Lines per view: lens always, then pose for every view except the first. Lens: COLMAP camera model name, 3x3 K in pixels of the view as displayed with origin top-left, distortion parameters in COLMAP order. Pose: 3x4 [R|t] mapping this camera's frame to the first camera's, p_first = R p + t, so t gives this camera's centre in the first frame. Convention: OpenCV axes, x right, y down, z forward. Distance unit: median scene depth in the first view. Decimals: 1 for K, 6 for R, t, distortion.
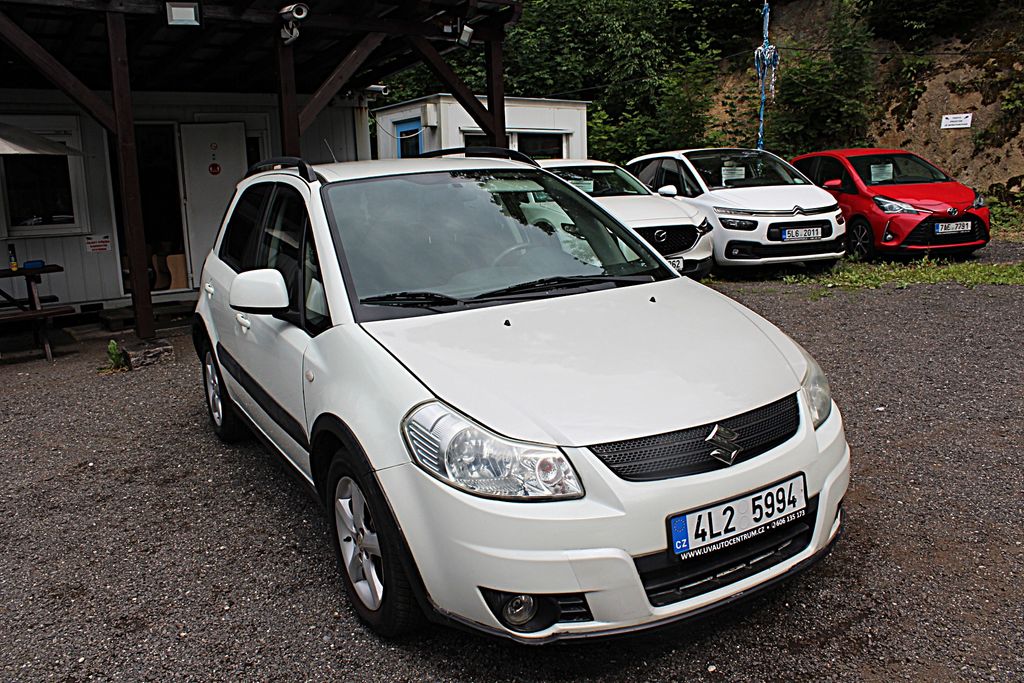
lens RADIAL K [[851.5, 0, 512.0], [0, 851.5, 341.5], [0, 0, 1]] dist [-0.176501, 0.163187]
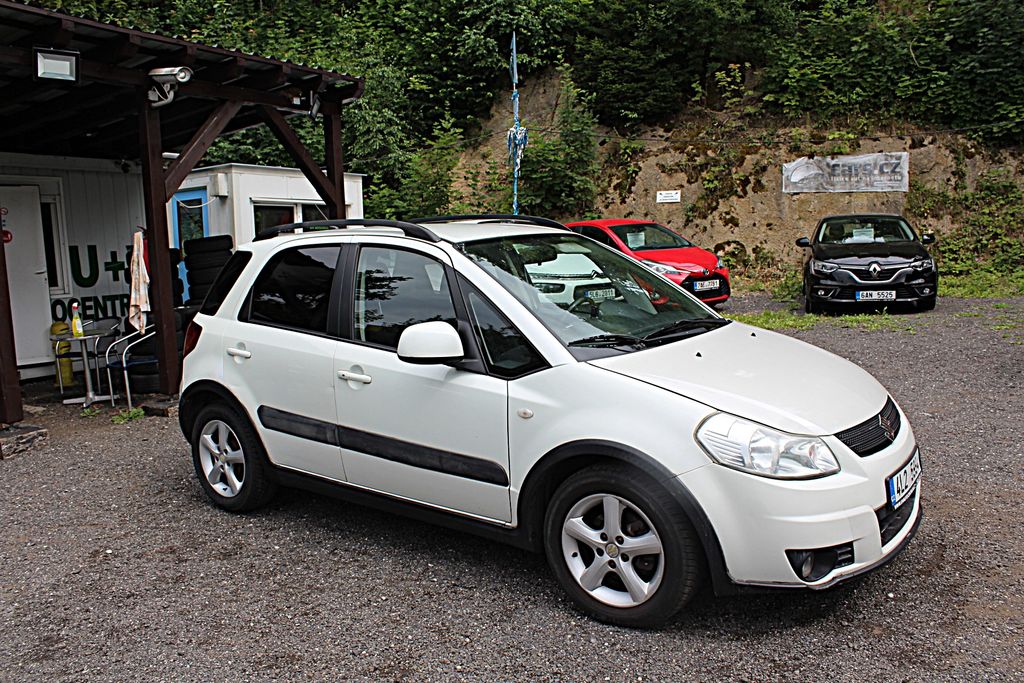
lens RADIAL K [[851.5, 0, 512.0], [0, 851.5, 341.5], [0, 0, 1]] dist [-0.176501, 0.163187]
pose [[0.920070, -0.040694, 0.389634, -0.233844], [0.073500, 0.994860, -0.069658, 0.007910], [-0.384796, 0.092728, 0.918332, -0.009965]]
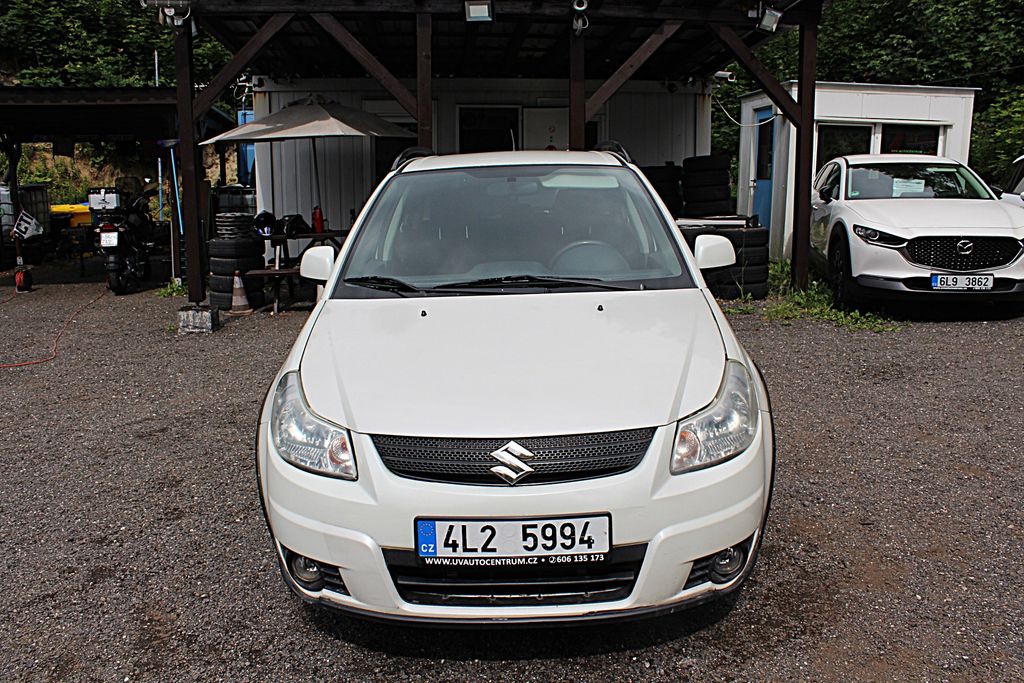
lens RADIAL K [[851.5, 0, 512.0], [0, 851.5, 341.5], [0, 0, 1]] dist [-0.176501, 0.163187]
pose [[0.858492, 0.128664, -0.496425, 0.195734], [-0.118429, 0.991590, 0.052197, -0.017589], [0.498965, 0.013980, 0.866509, 0.045014]]
